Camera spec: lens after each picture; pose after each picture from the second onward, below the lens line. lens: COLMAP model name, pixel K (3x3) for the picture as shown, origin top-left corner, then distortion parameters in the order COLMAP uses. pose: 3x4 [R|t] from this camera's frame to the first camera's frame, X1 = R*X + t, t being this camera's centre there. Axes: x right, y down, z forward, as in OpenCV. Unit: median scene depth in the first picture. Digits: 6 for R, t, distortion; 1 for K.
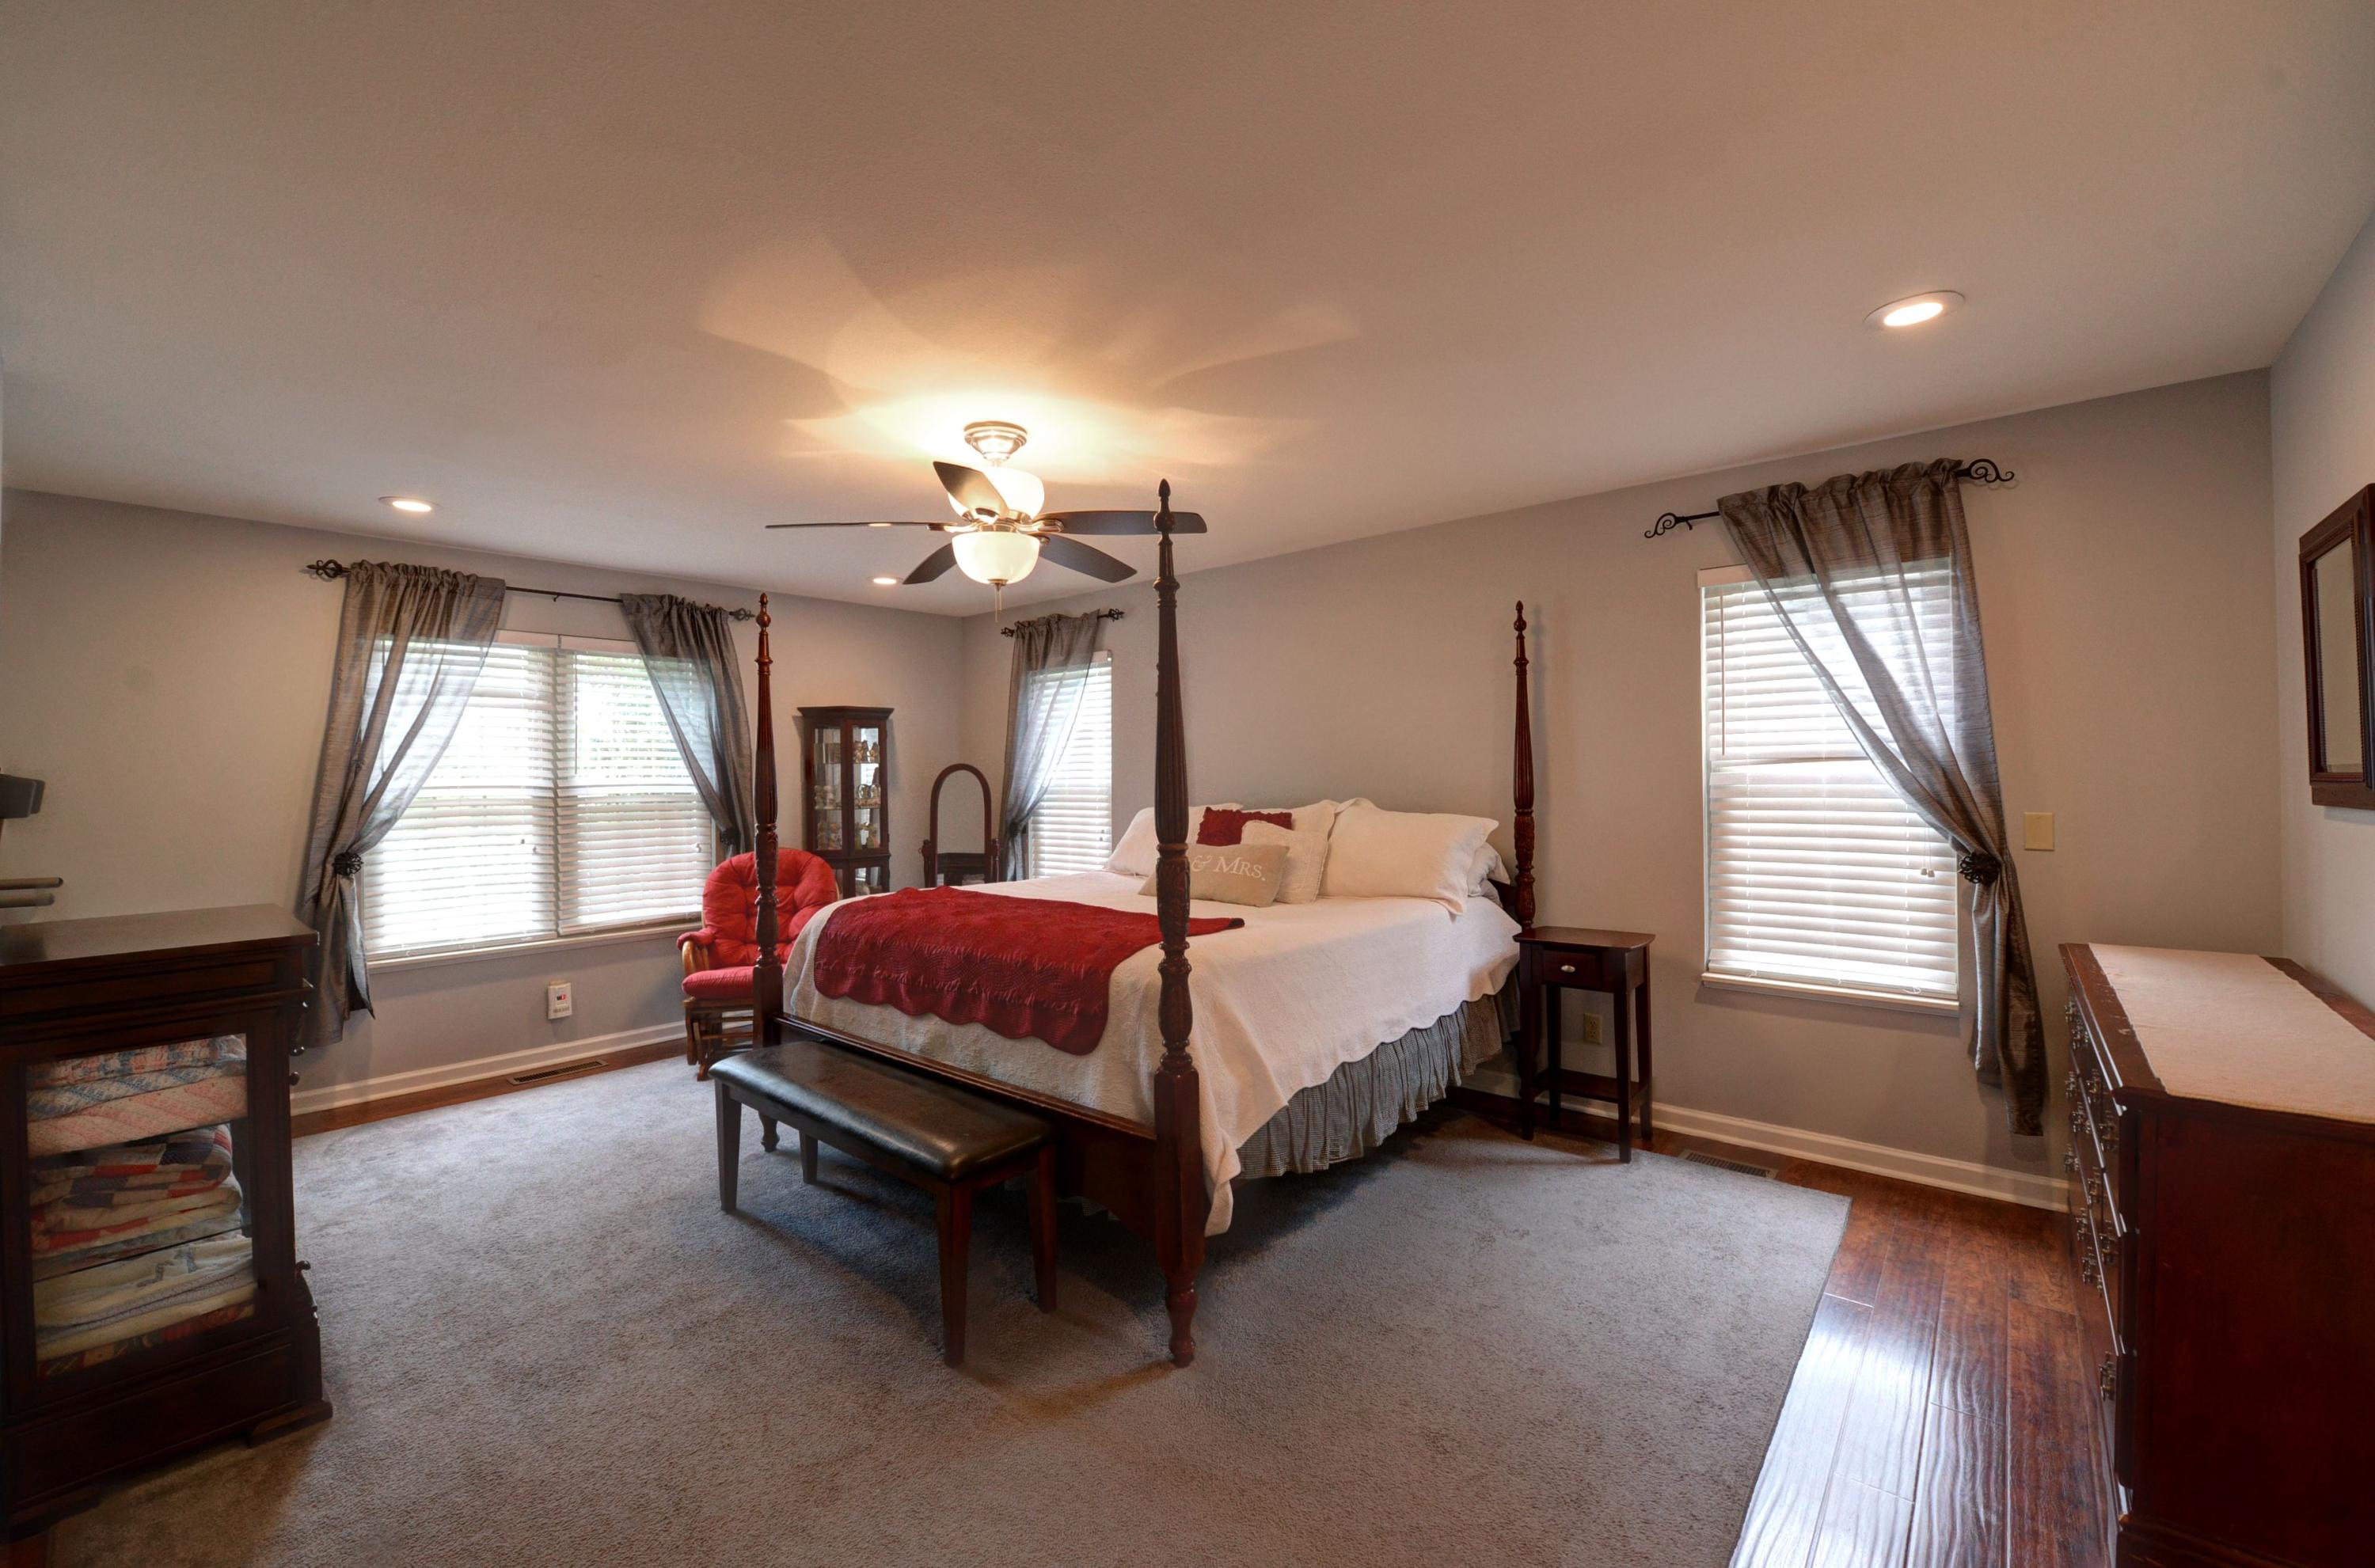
lens RADIAL K [[951.6, 0, 1204.1], [0, 951.6, 776.3], [0, 0, 1]] dist [-0.019056, -0.000707]
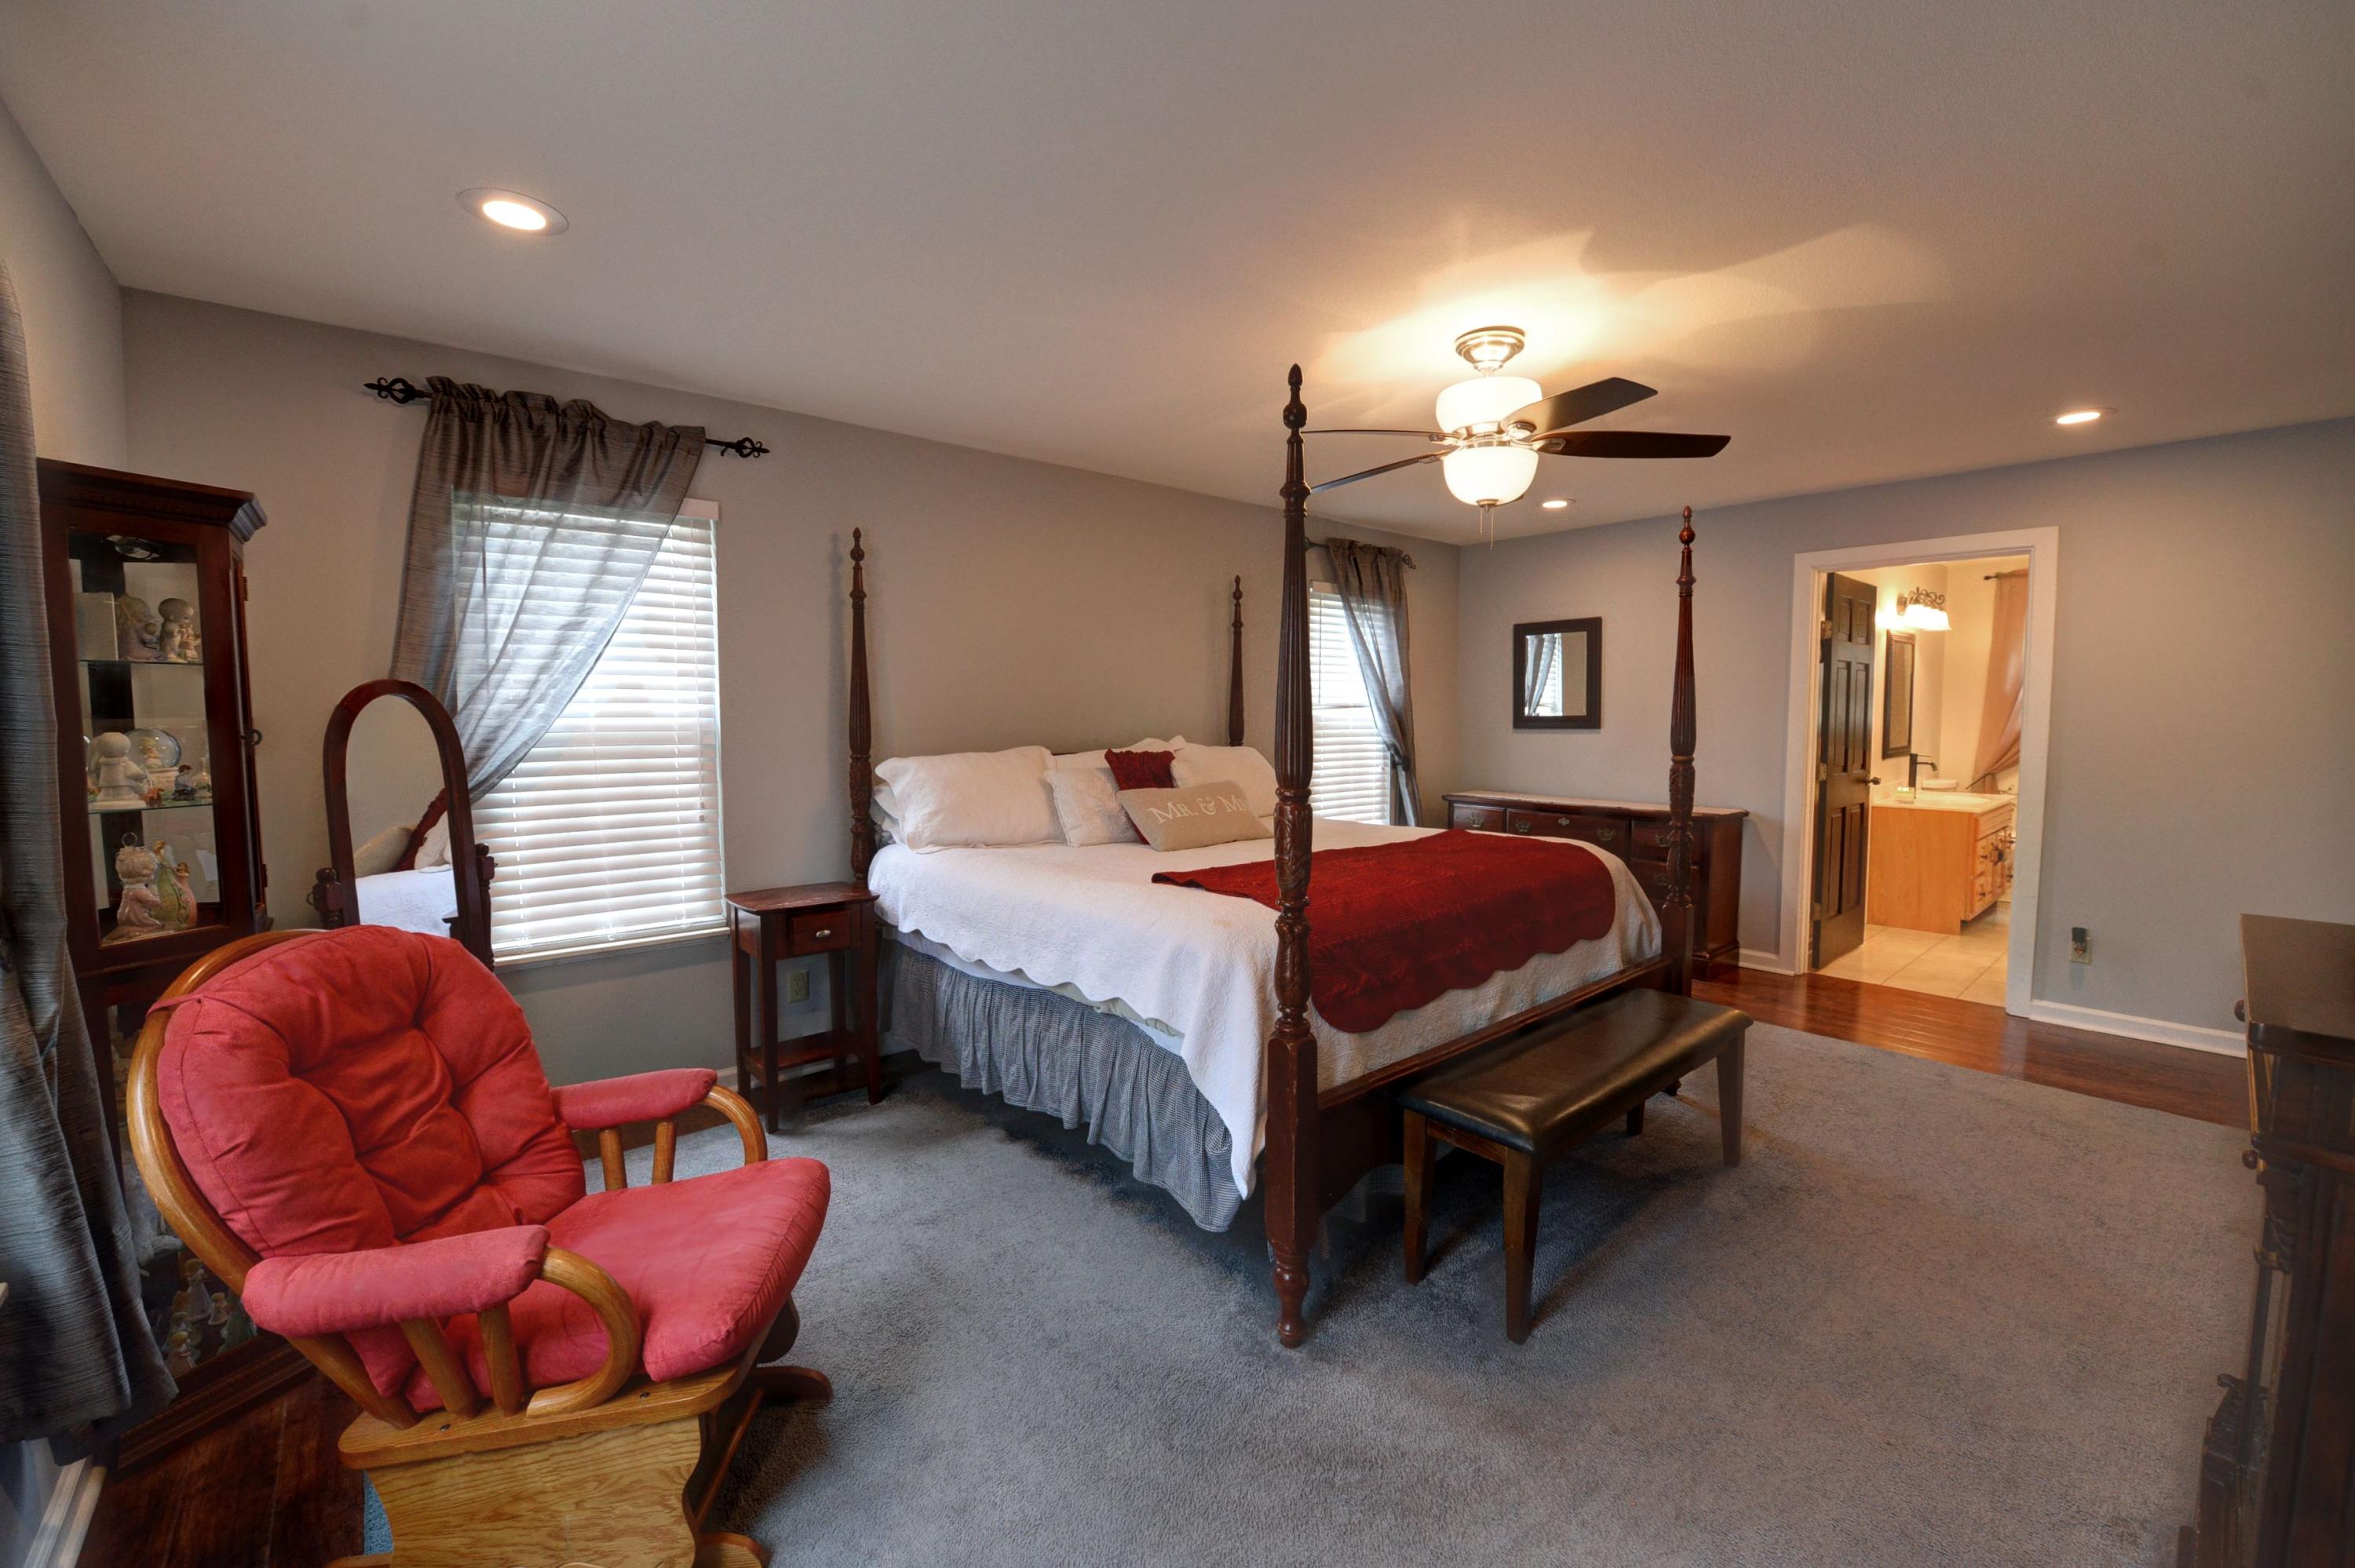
lens RADIAL K [[951.0, 0, 1165.5], [0, 951.0, 783.4], [0, 0, 1]] dist [-0.021718, -0.000068]
pose [[0.164581, -0.058891, 0.984604, -1.142849], [0.001666, 0.998231, 0.059428, 0.016902], [-0.986362, -0.008140, 0.164388, 1.094650]]
